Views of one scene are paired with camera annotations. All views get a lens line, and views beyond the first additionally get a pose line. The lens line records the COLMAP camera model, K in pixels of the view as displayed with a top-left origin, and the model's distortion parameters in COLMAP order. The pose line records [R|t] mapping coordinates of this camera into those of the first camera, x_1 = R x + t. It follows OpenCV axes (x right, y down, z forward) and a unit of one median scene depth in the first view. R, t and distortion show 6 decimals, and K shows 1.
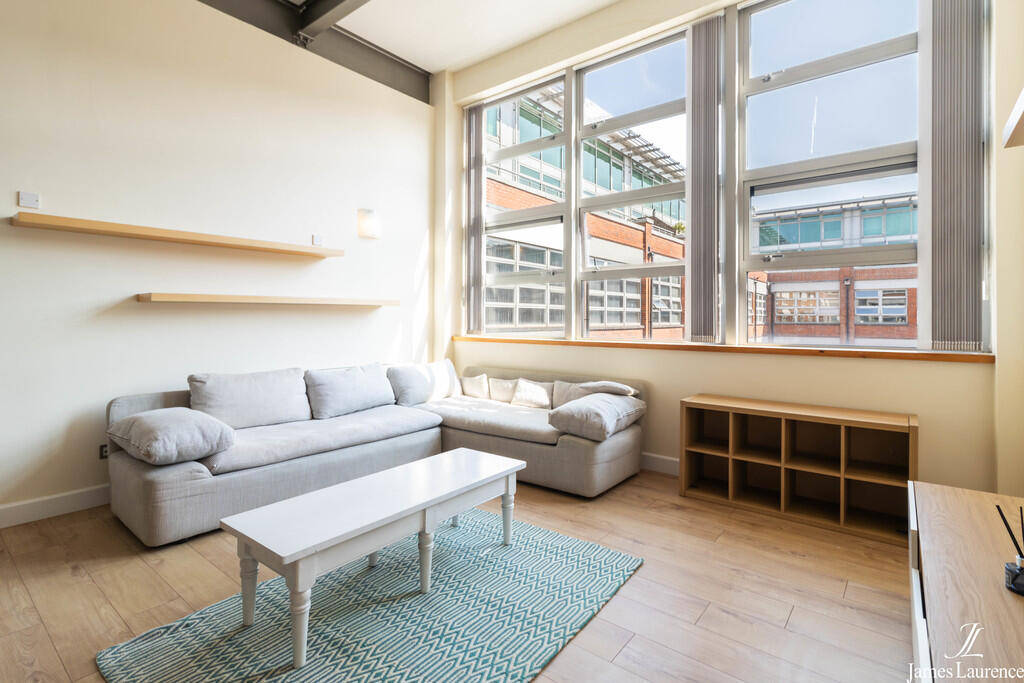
lens RADIAL K [[492.1, 0, 509.3], [0, 492.1, 316.7], [0, 0, 1]] dist [0.002610, 0.000489]
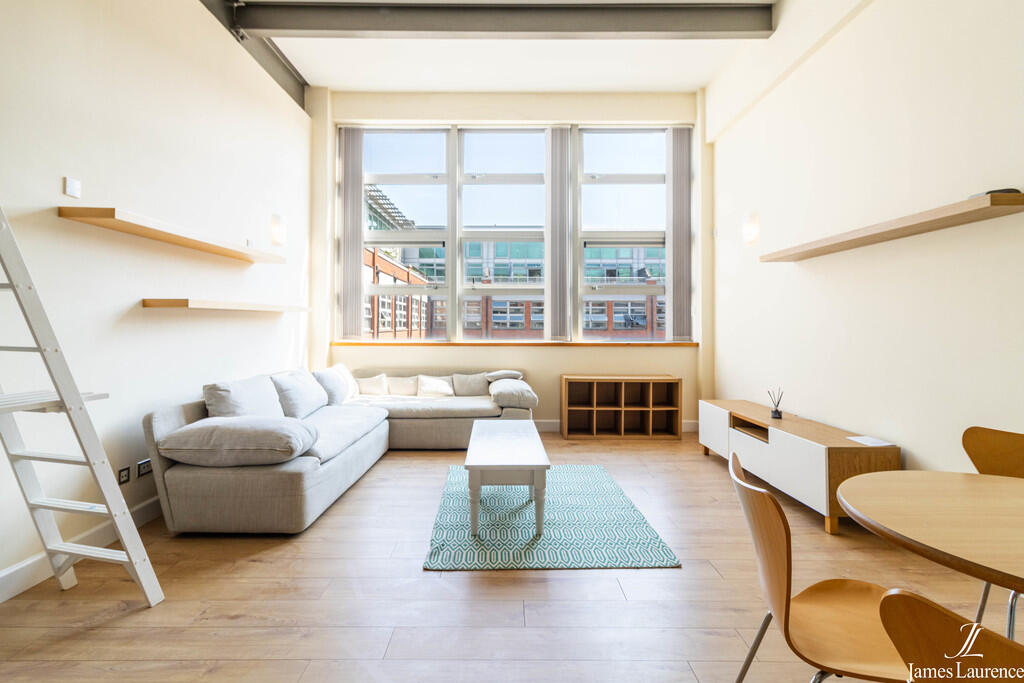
lens RADIAL K [[511.9, 0, 509.7], [0, 511.9, 320.7], [0, 0, 1]] dist [0.003793, 0.000446]
pose [[0.777467, 0.004000, 0.628912, -0.635295], [-0.002217, 0.999991, -0.003620, -0.002499], [-0.628920, 0.001420, 0.777468, -0.111634]]
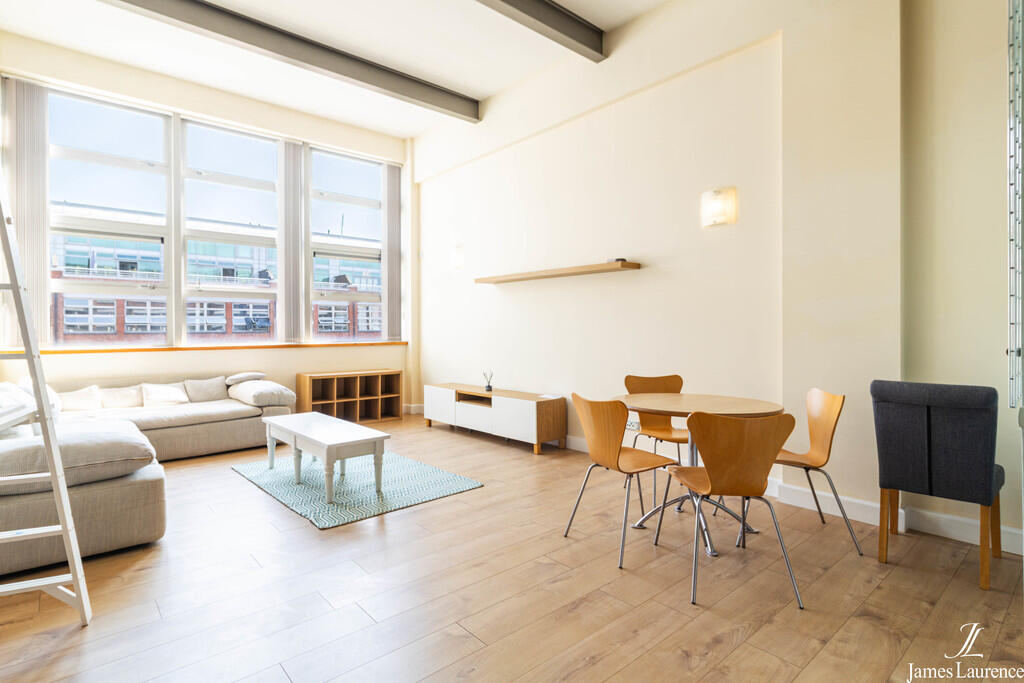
lens RADIAL K [[504.0, 0, 484.1], [0, 504.0, 329.2], [0, 0, 1]] dist [-0.000111, 0.000178]
pose [[0.203348, -0.005866, 0.979089, -0.977423], [-0.001286, 0.999980, 0.006258, -0.002092], [-0.979106, -0.002532, 0.203336, 0.045664]]
